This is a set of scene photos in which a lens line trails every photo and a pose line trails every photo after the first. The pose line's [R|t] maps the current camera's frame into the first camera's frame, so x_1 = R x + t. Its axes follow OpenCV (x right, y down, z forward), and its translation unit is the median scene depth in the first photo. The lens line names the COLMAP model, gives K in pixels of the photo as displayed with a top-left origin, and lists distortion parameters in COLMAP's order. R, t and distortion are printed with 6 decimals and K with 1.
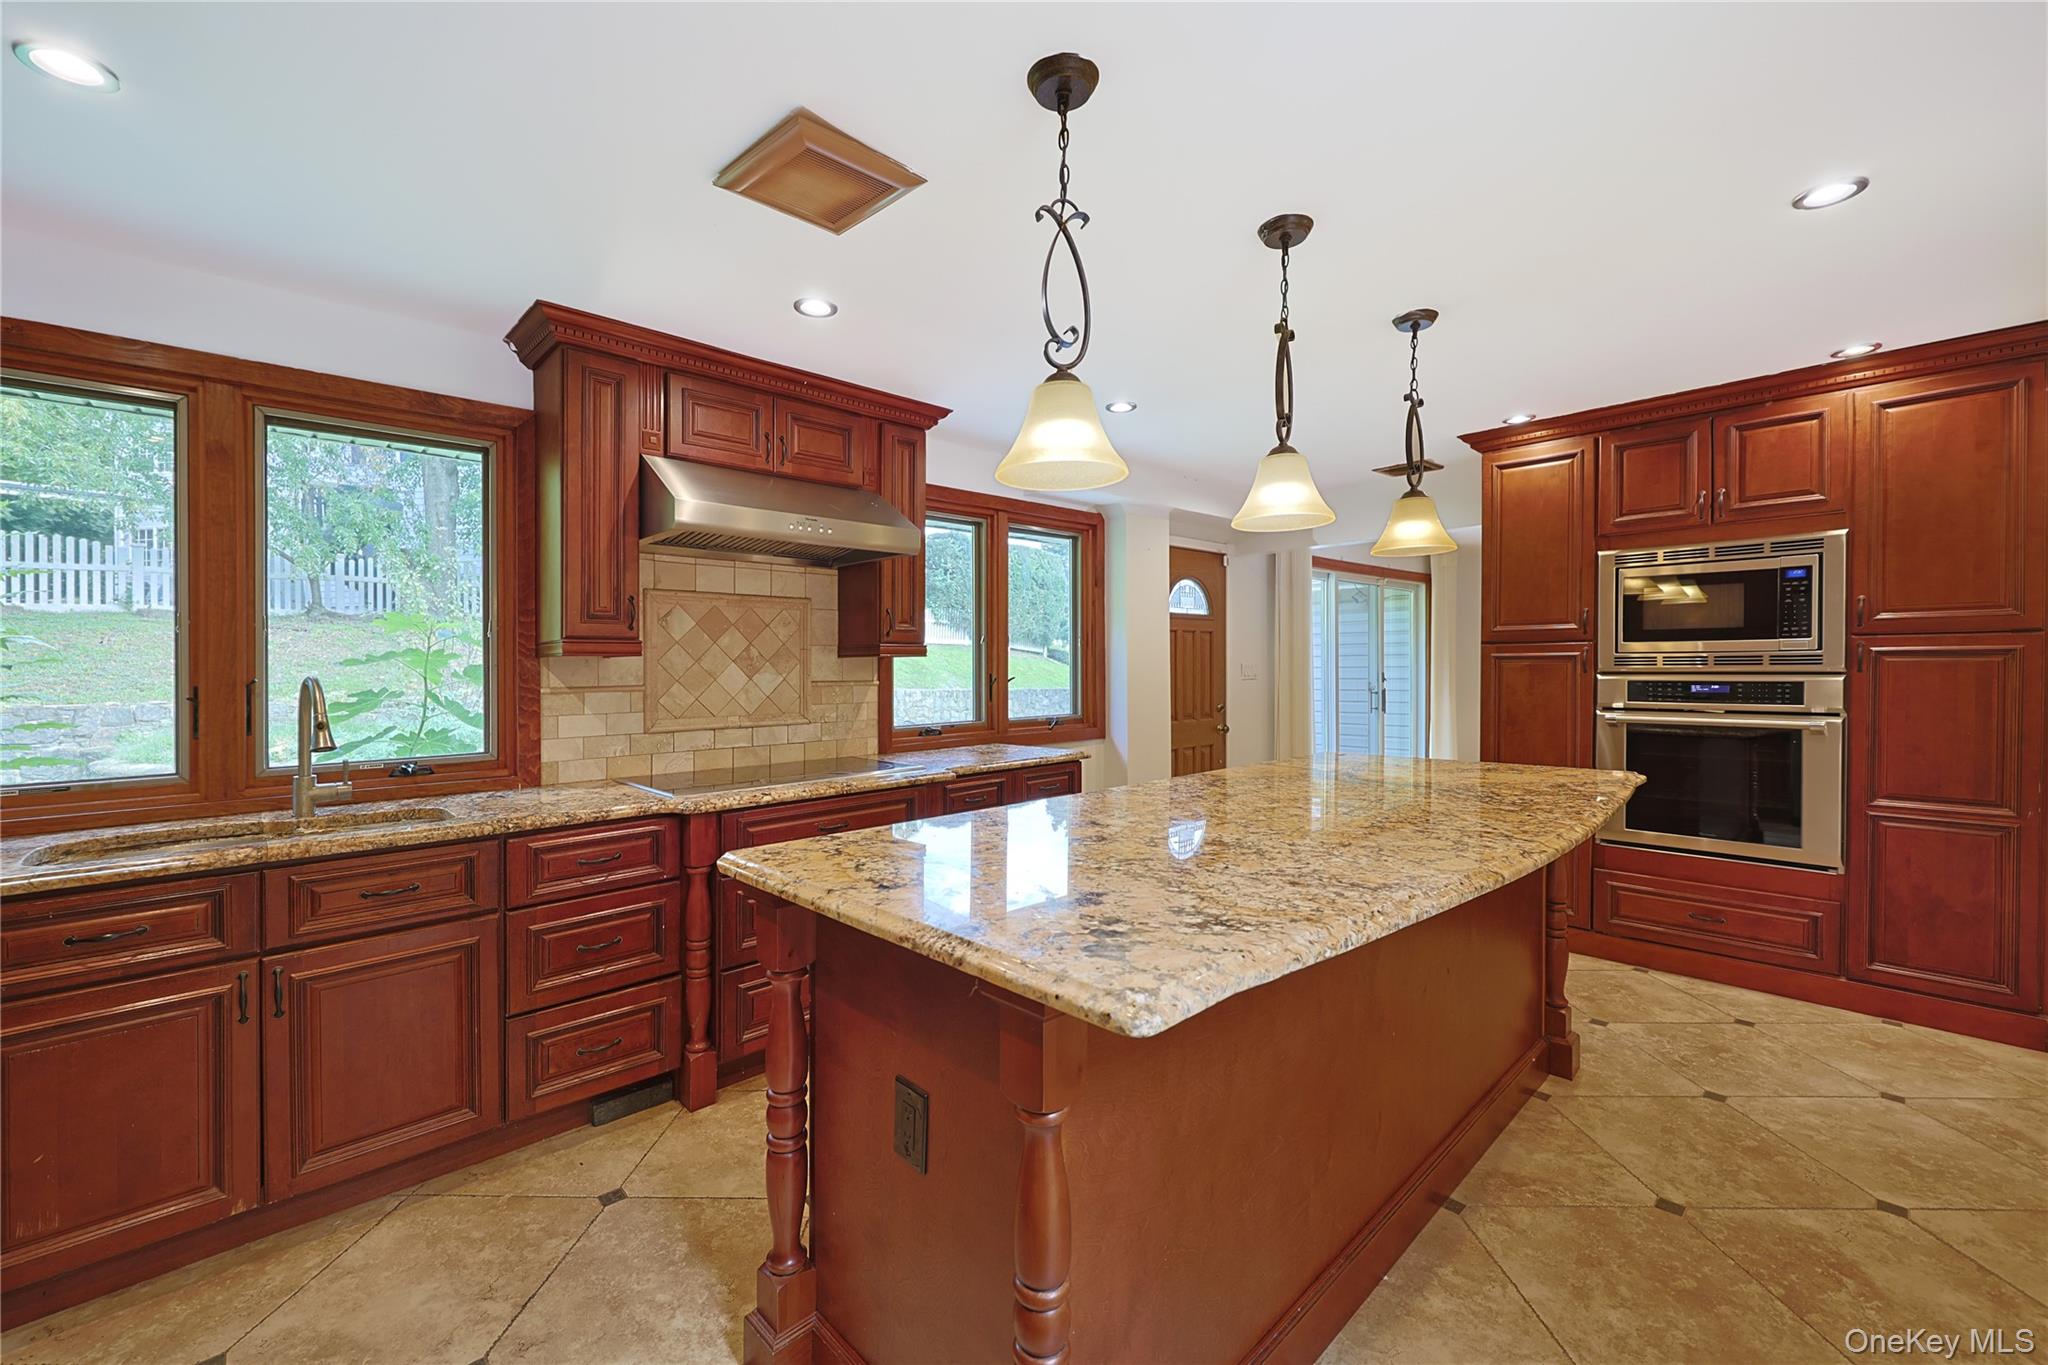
lens RADIAL K [[829.5, 0, 1018.9], [0, 829.5, 667.3], [0, 0, 1]] dist [-0.001445, 0.001034]
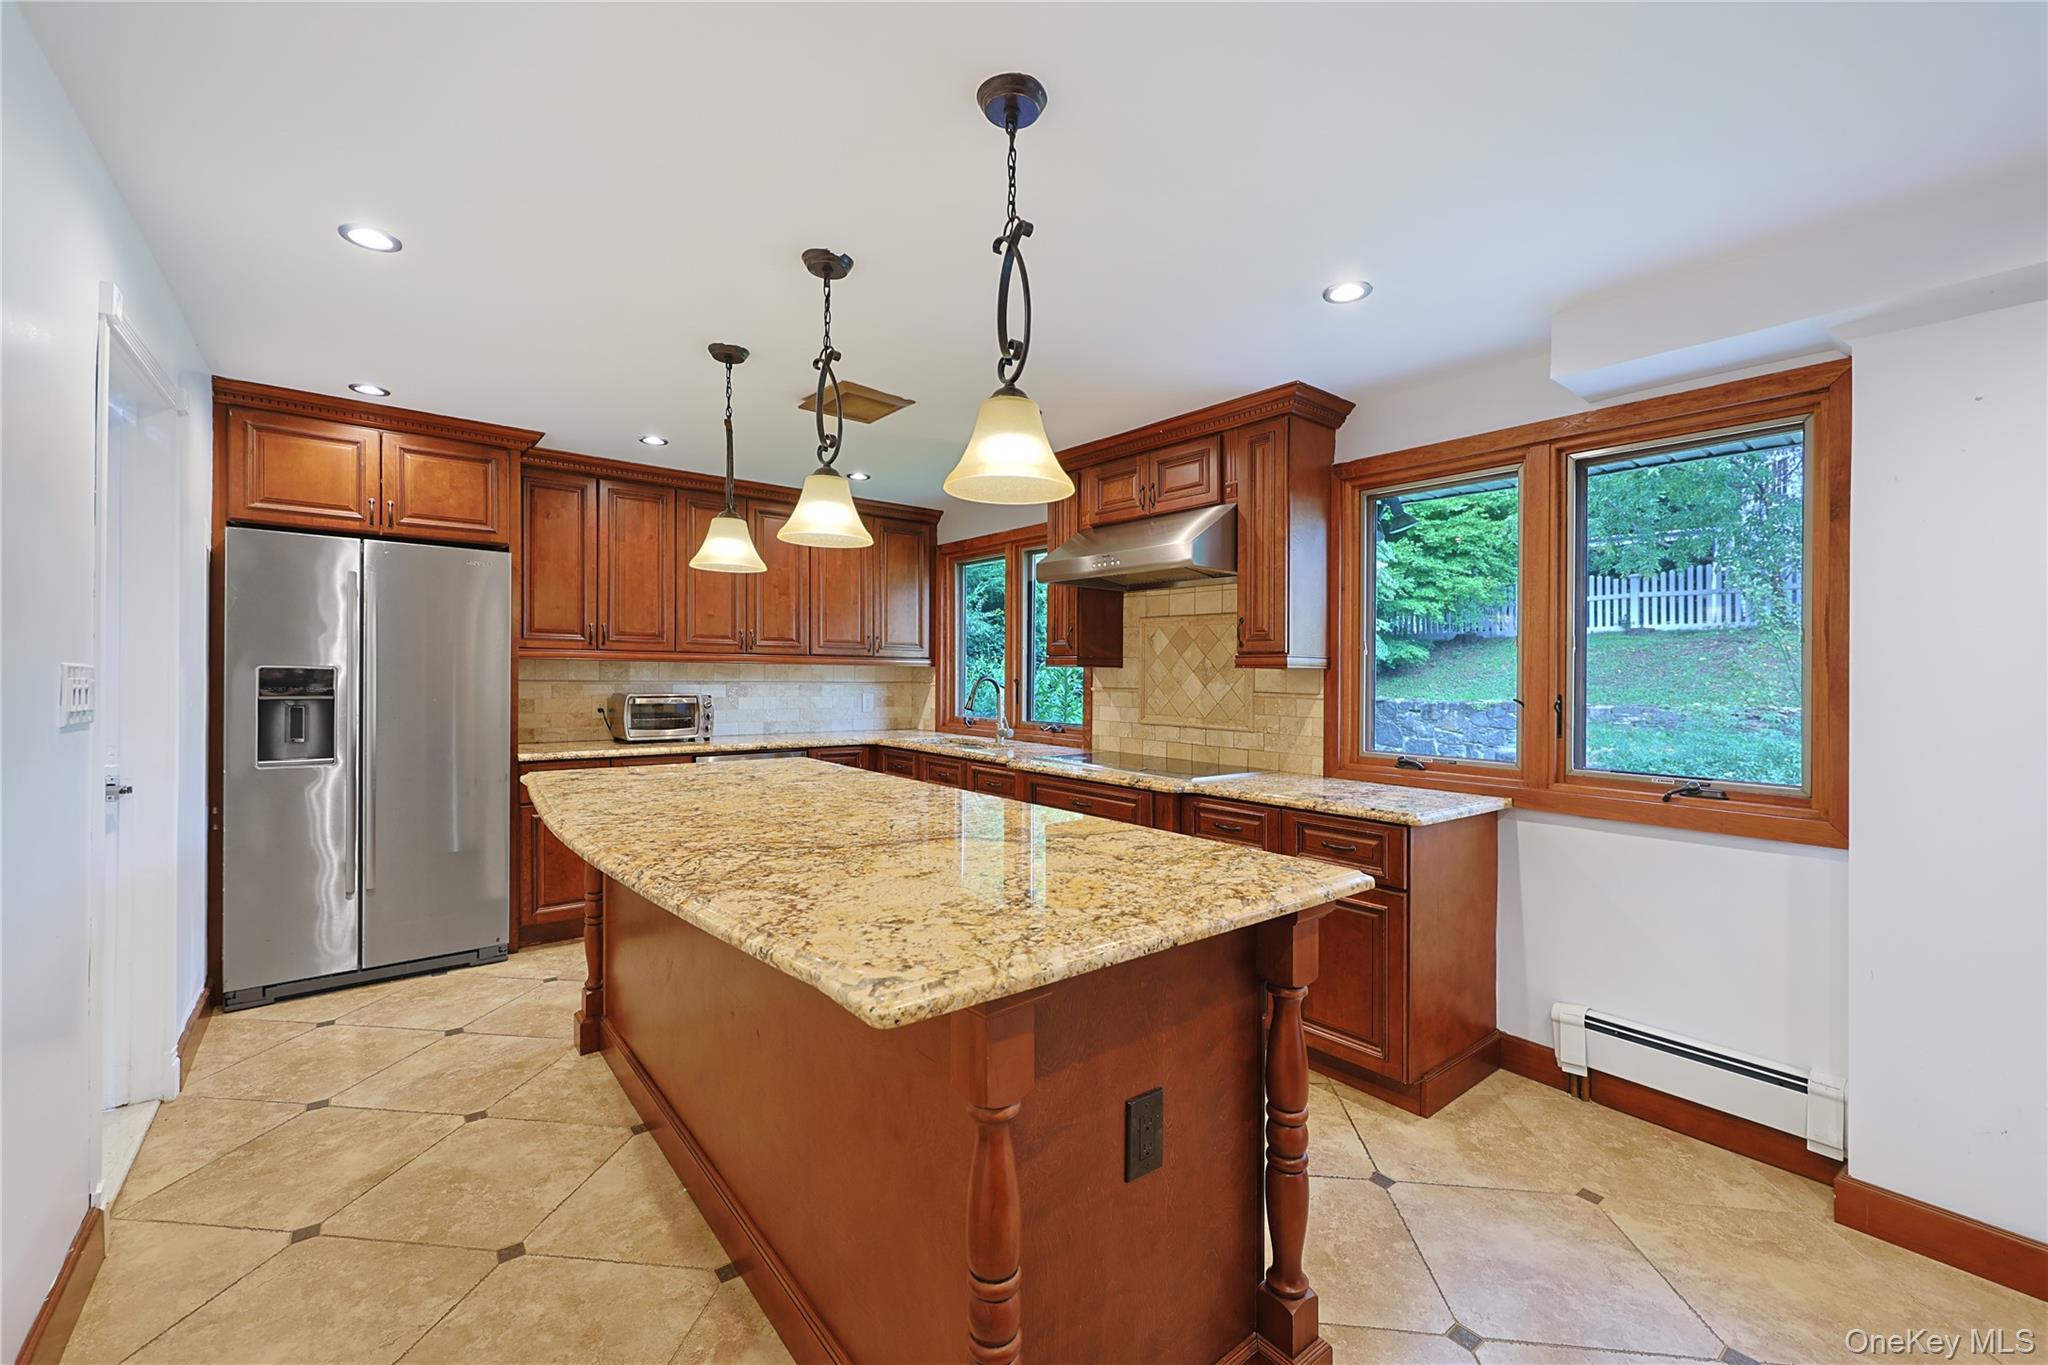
lens RADIAL K [[829.5, 0, 1024.1], [0, 829.5, 677.9], [0, 0, 1]] dist [-0.001445, 0.001034]
pose [[-0.080100, 0.013225, -0.996699, 0.872077], [-0.014355, 0.999793, 0.014420, -0.011728], [0.996683, 0.015463, -0.079893, 0.866579]]
